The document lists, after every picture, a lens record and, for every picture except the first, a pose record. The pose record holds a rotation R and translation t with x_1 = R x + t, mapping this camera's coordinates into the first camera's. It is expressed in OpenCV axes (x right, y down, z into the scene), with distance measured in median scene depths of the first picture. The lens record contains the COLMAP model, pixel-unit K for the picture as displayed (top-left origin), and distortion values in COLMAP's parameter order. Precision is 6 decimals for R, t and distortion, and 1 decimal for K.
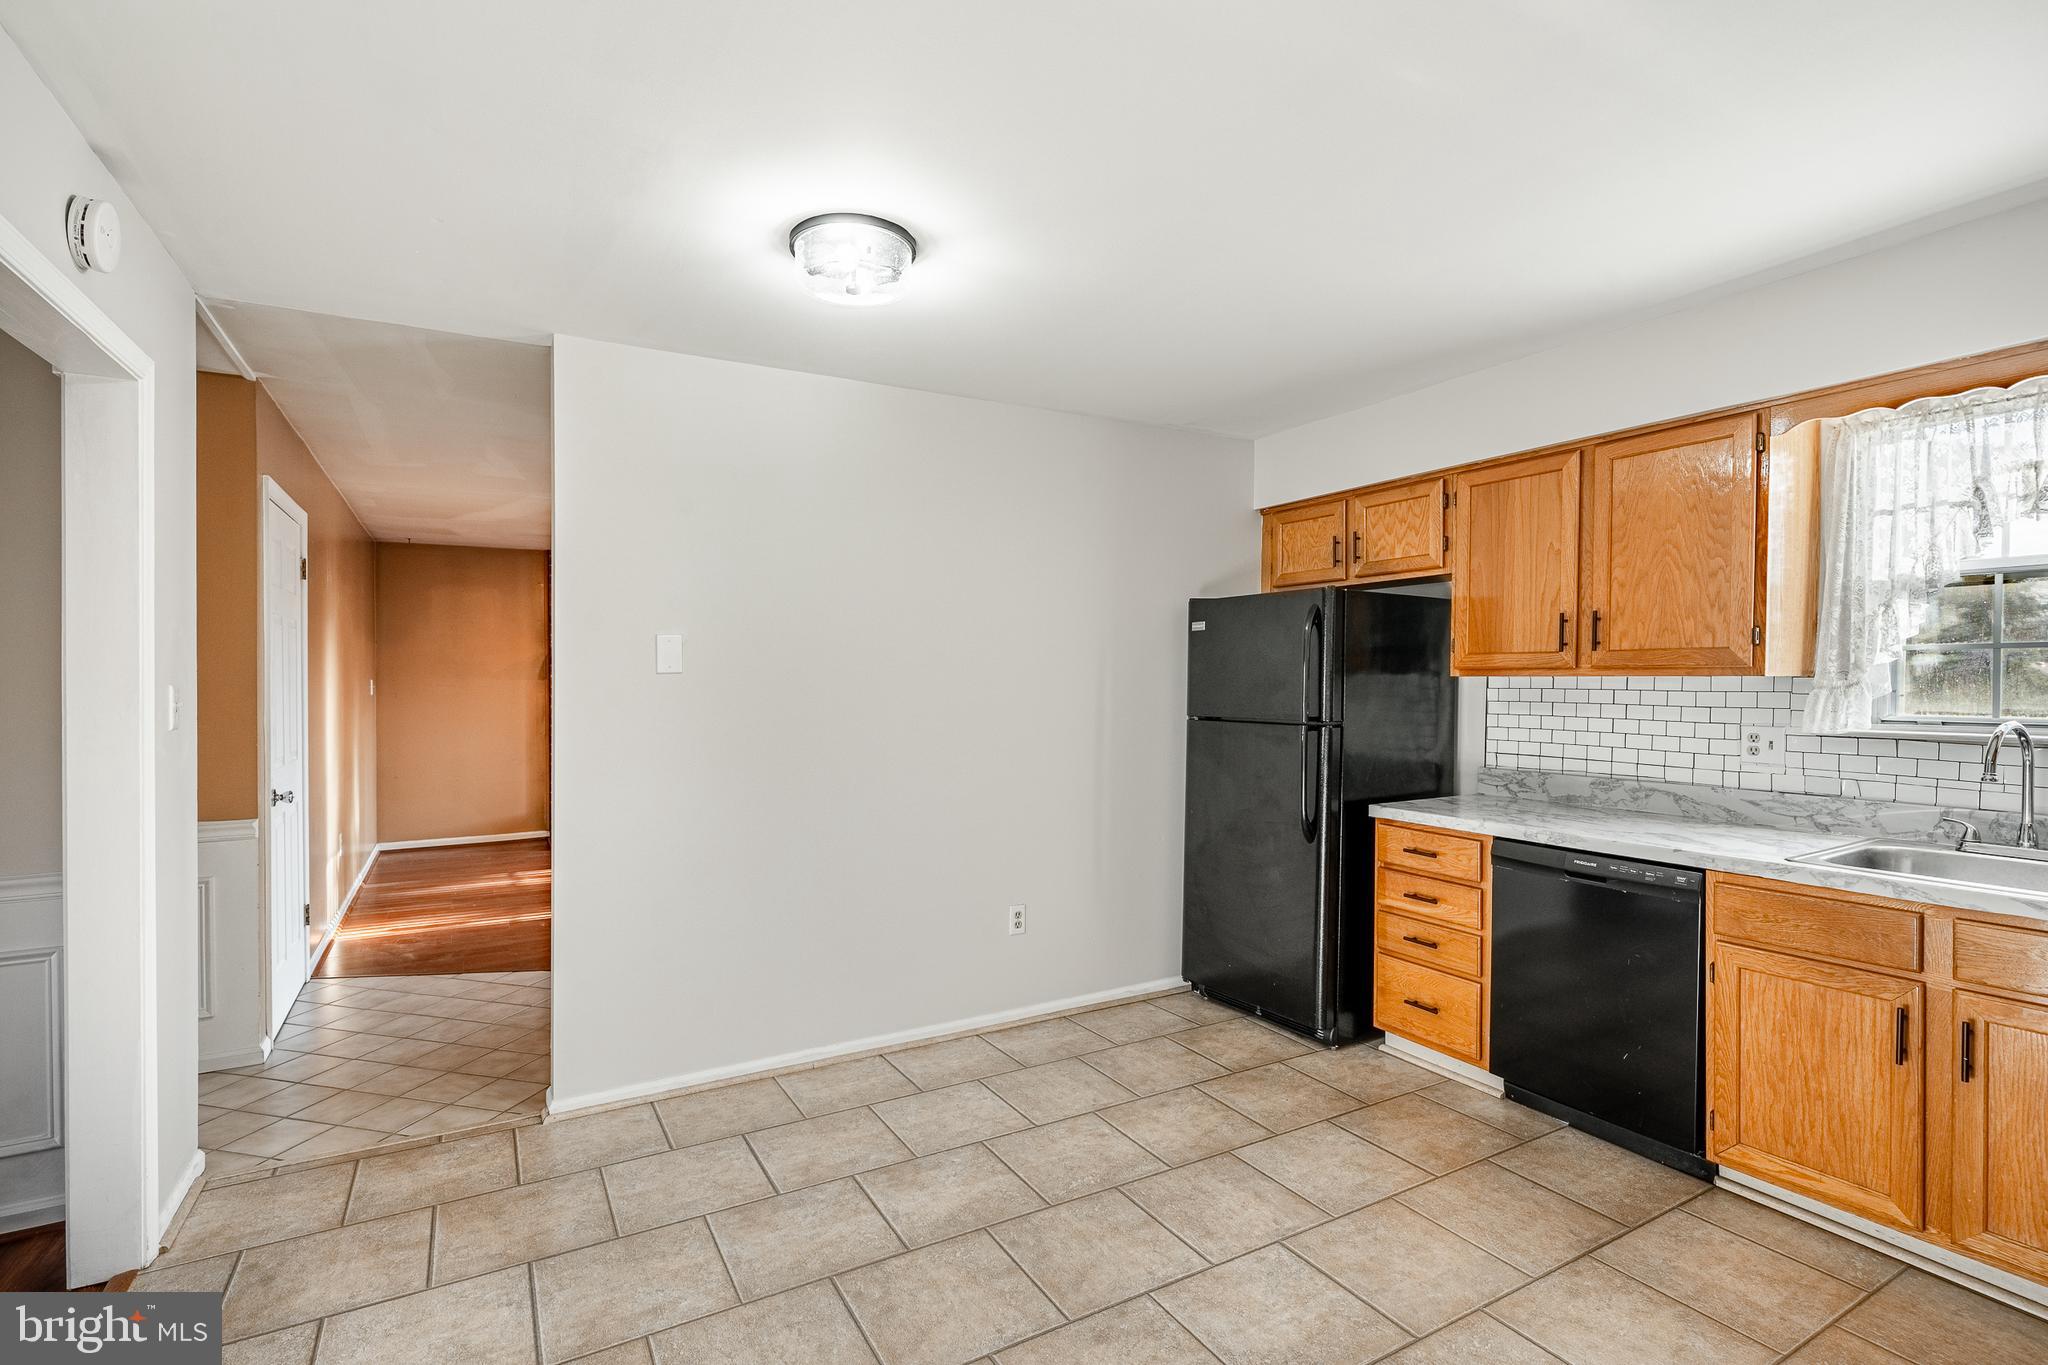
lens RADIAL K [[962.8, 0, 1026.4], [0, 962.8, 678.1], [0, 0, 1]] dist [0.000083, 0.001028]
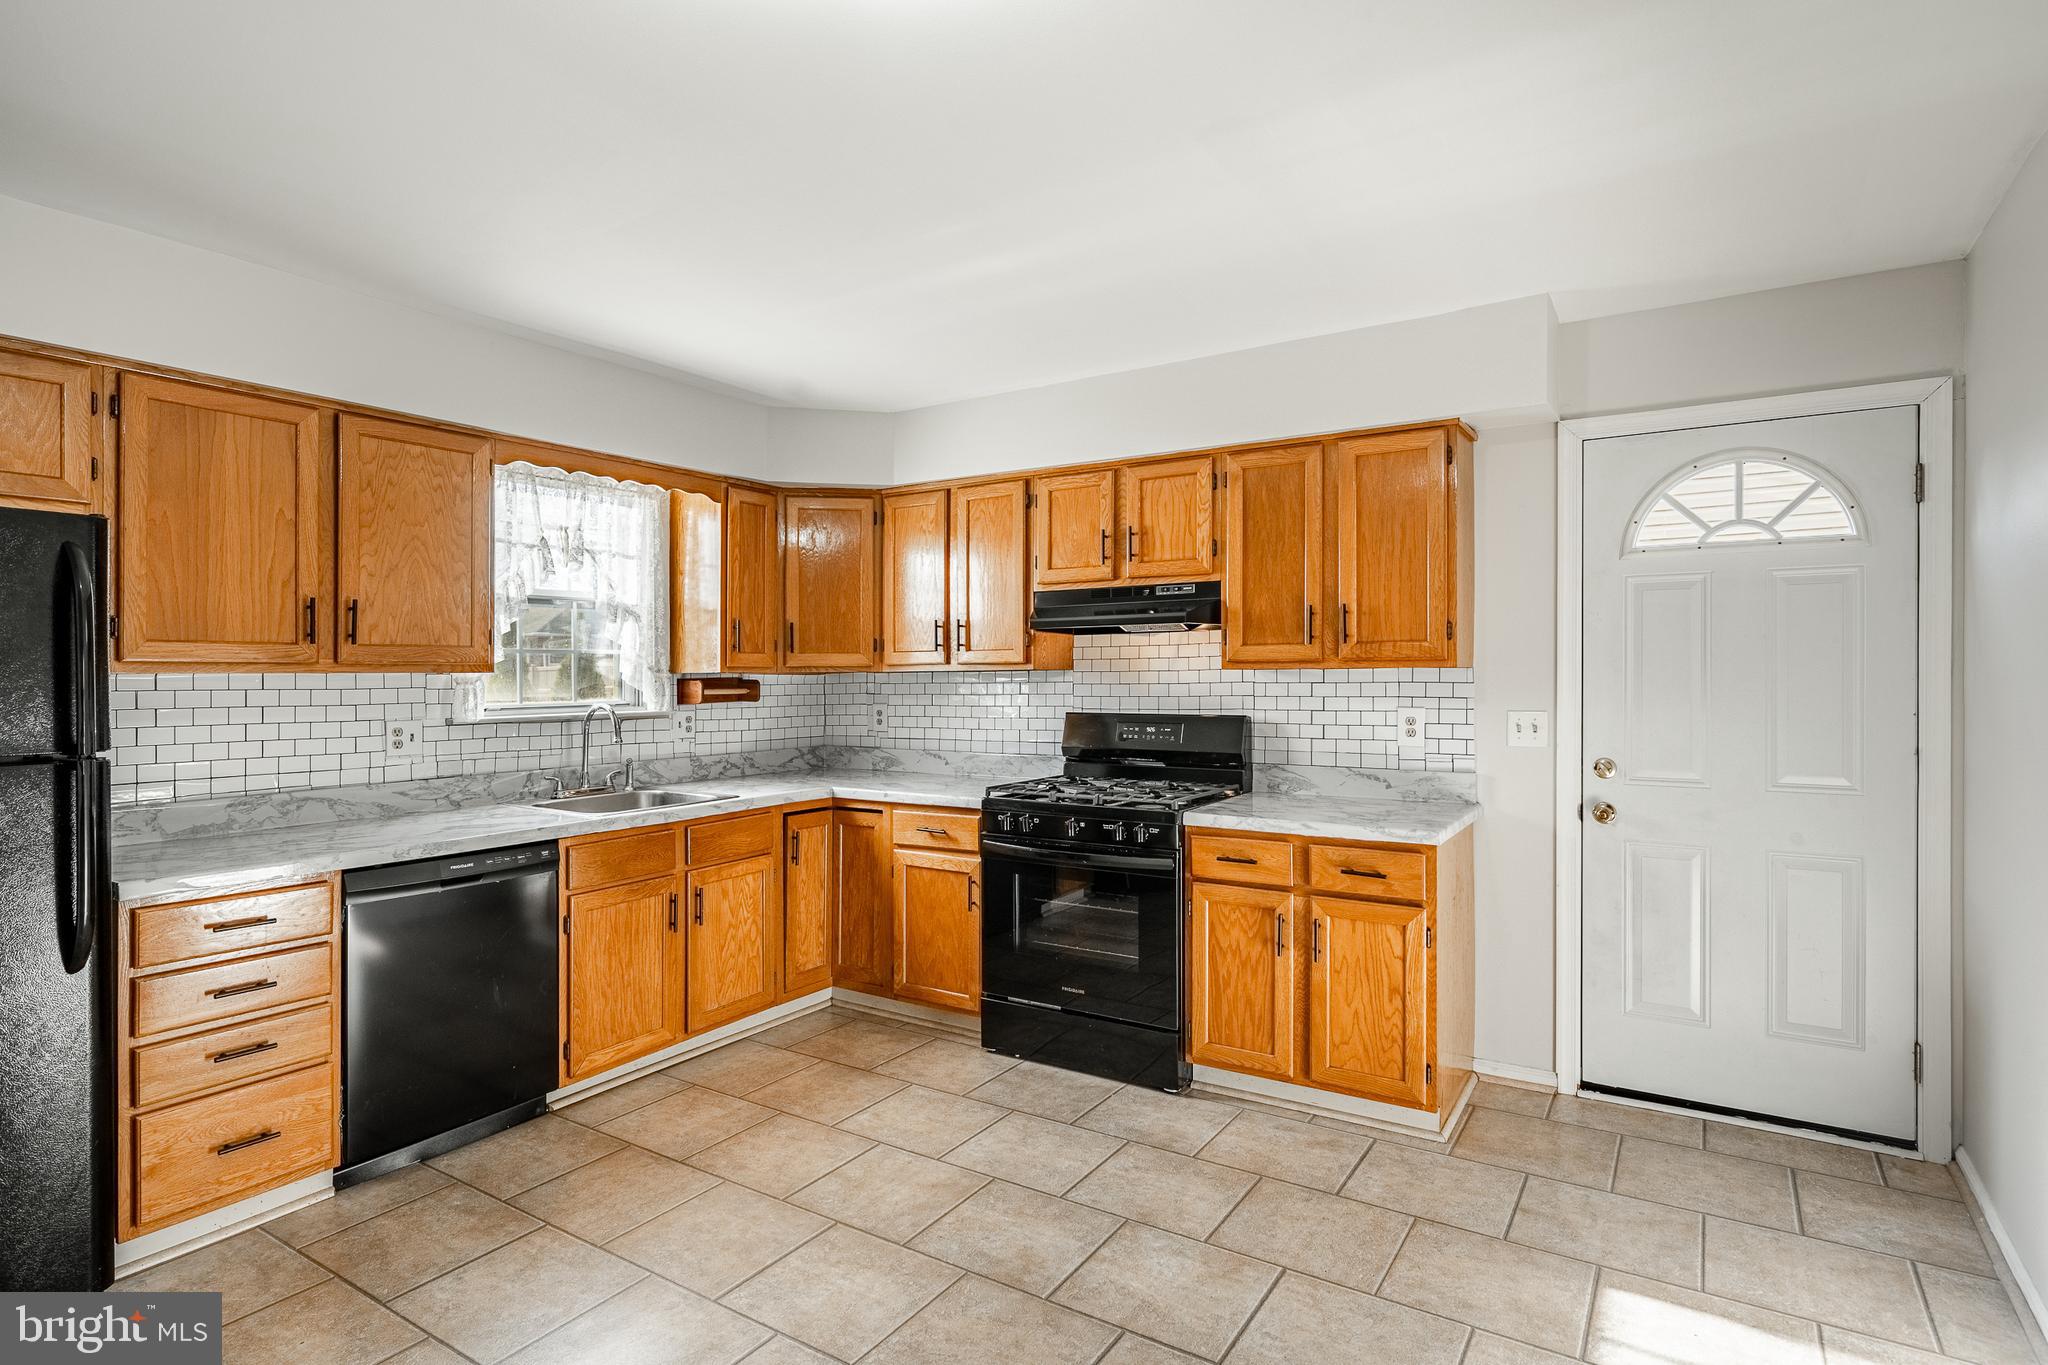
lens RADIAL K [[1078.0, 0, 1002.4], [0, 1078.0, 671.6], [0, 0, 1]] dist [0.005721, -0.000068]
pose [[-0.447490, 0.002956, 0.894284, -0.572531], [0.004567, 0.999989, -0.001021, 0.000494], [-0.894277, 0.003627, -0.447499, 0.907419]]
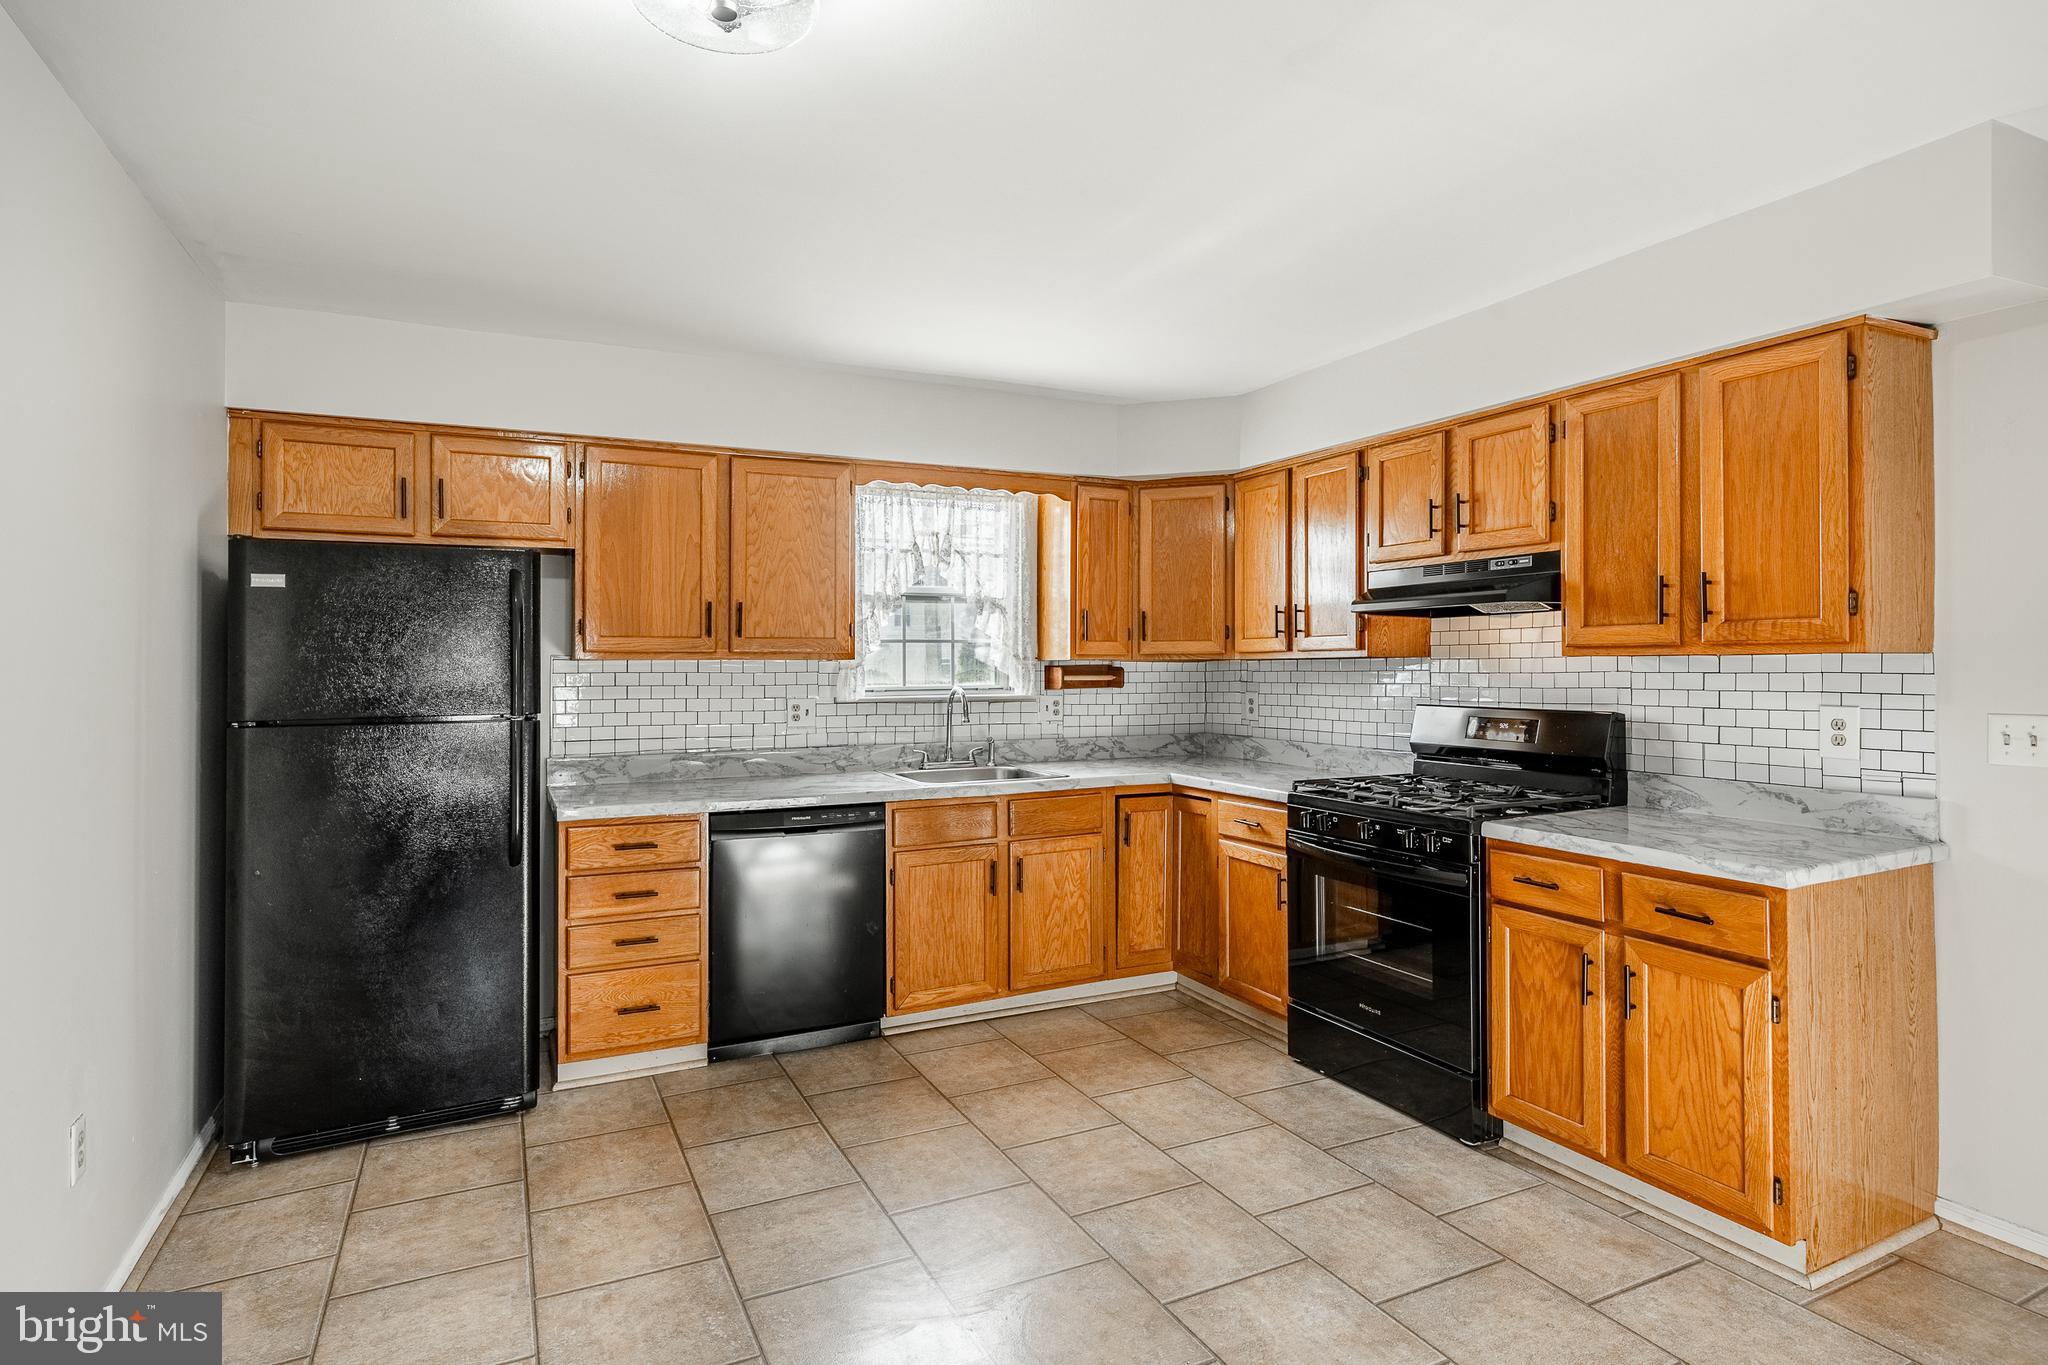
lens RADIAL K [[1078.0, 0, 996.6], [0, 1078.0, 652.4], [0, 0, 1]] dist [0.005721, -0.000068]
pose [[0.076406, 0.009936, 0.997027, -0.652894], [0.003230, 0.999943, -0.010213, 0.003054], [-0.997072, 0.004001, 0.076370, 0.599387]]
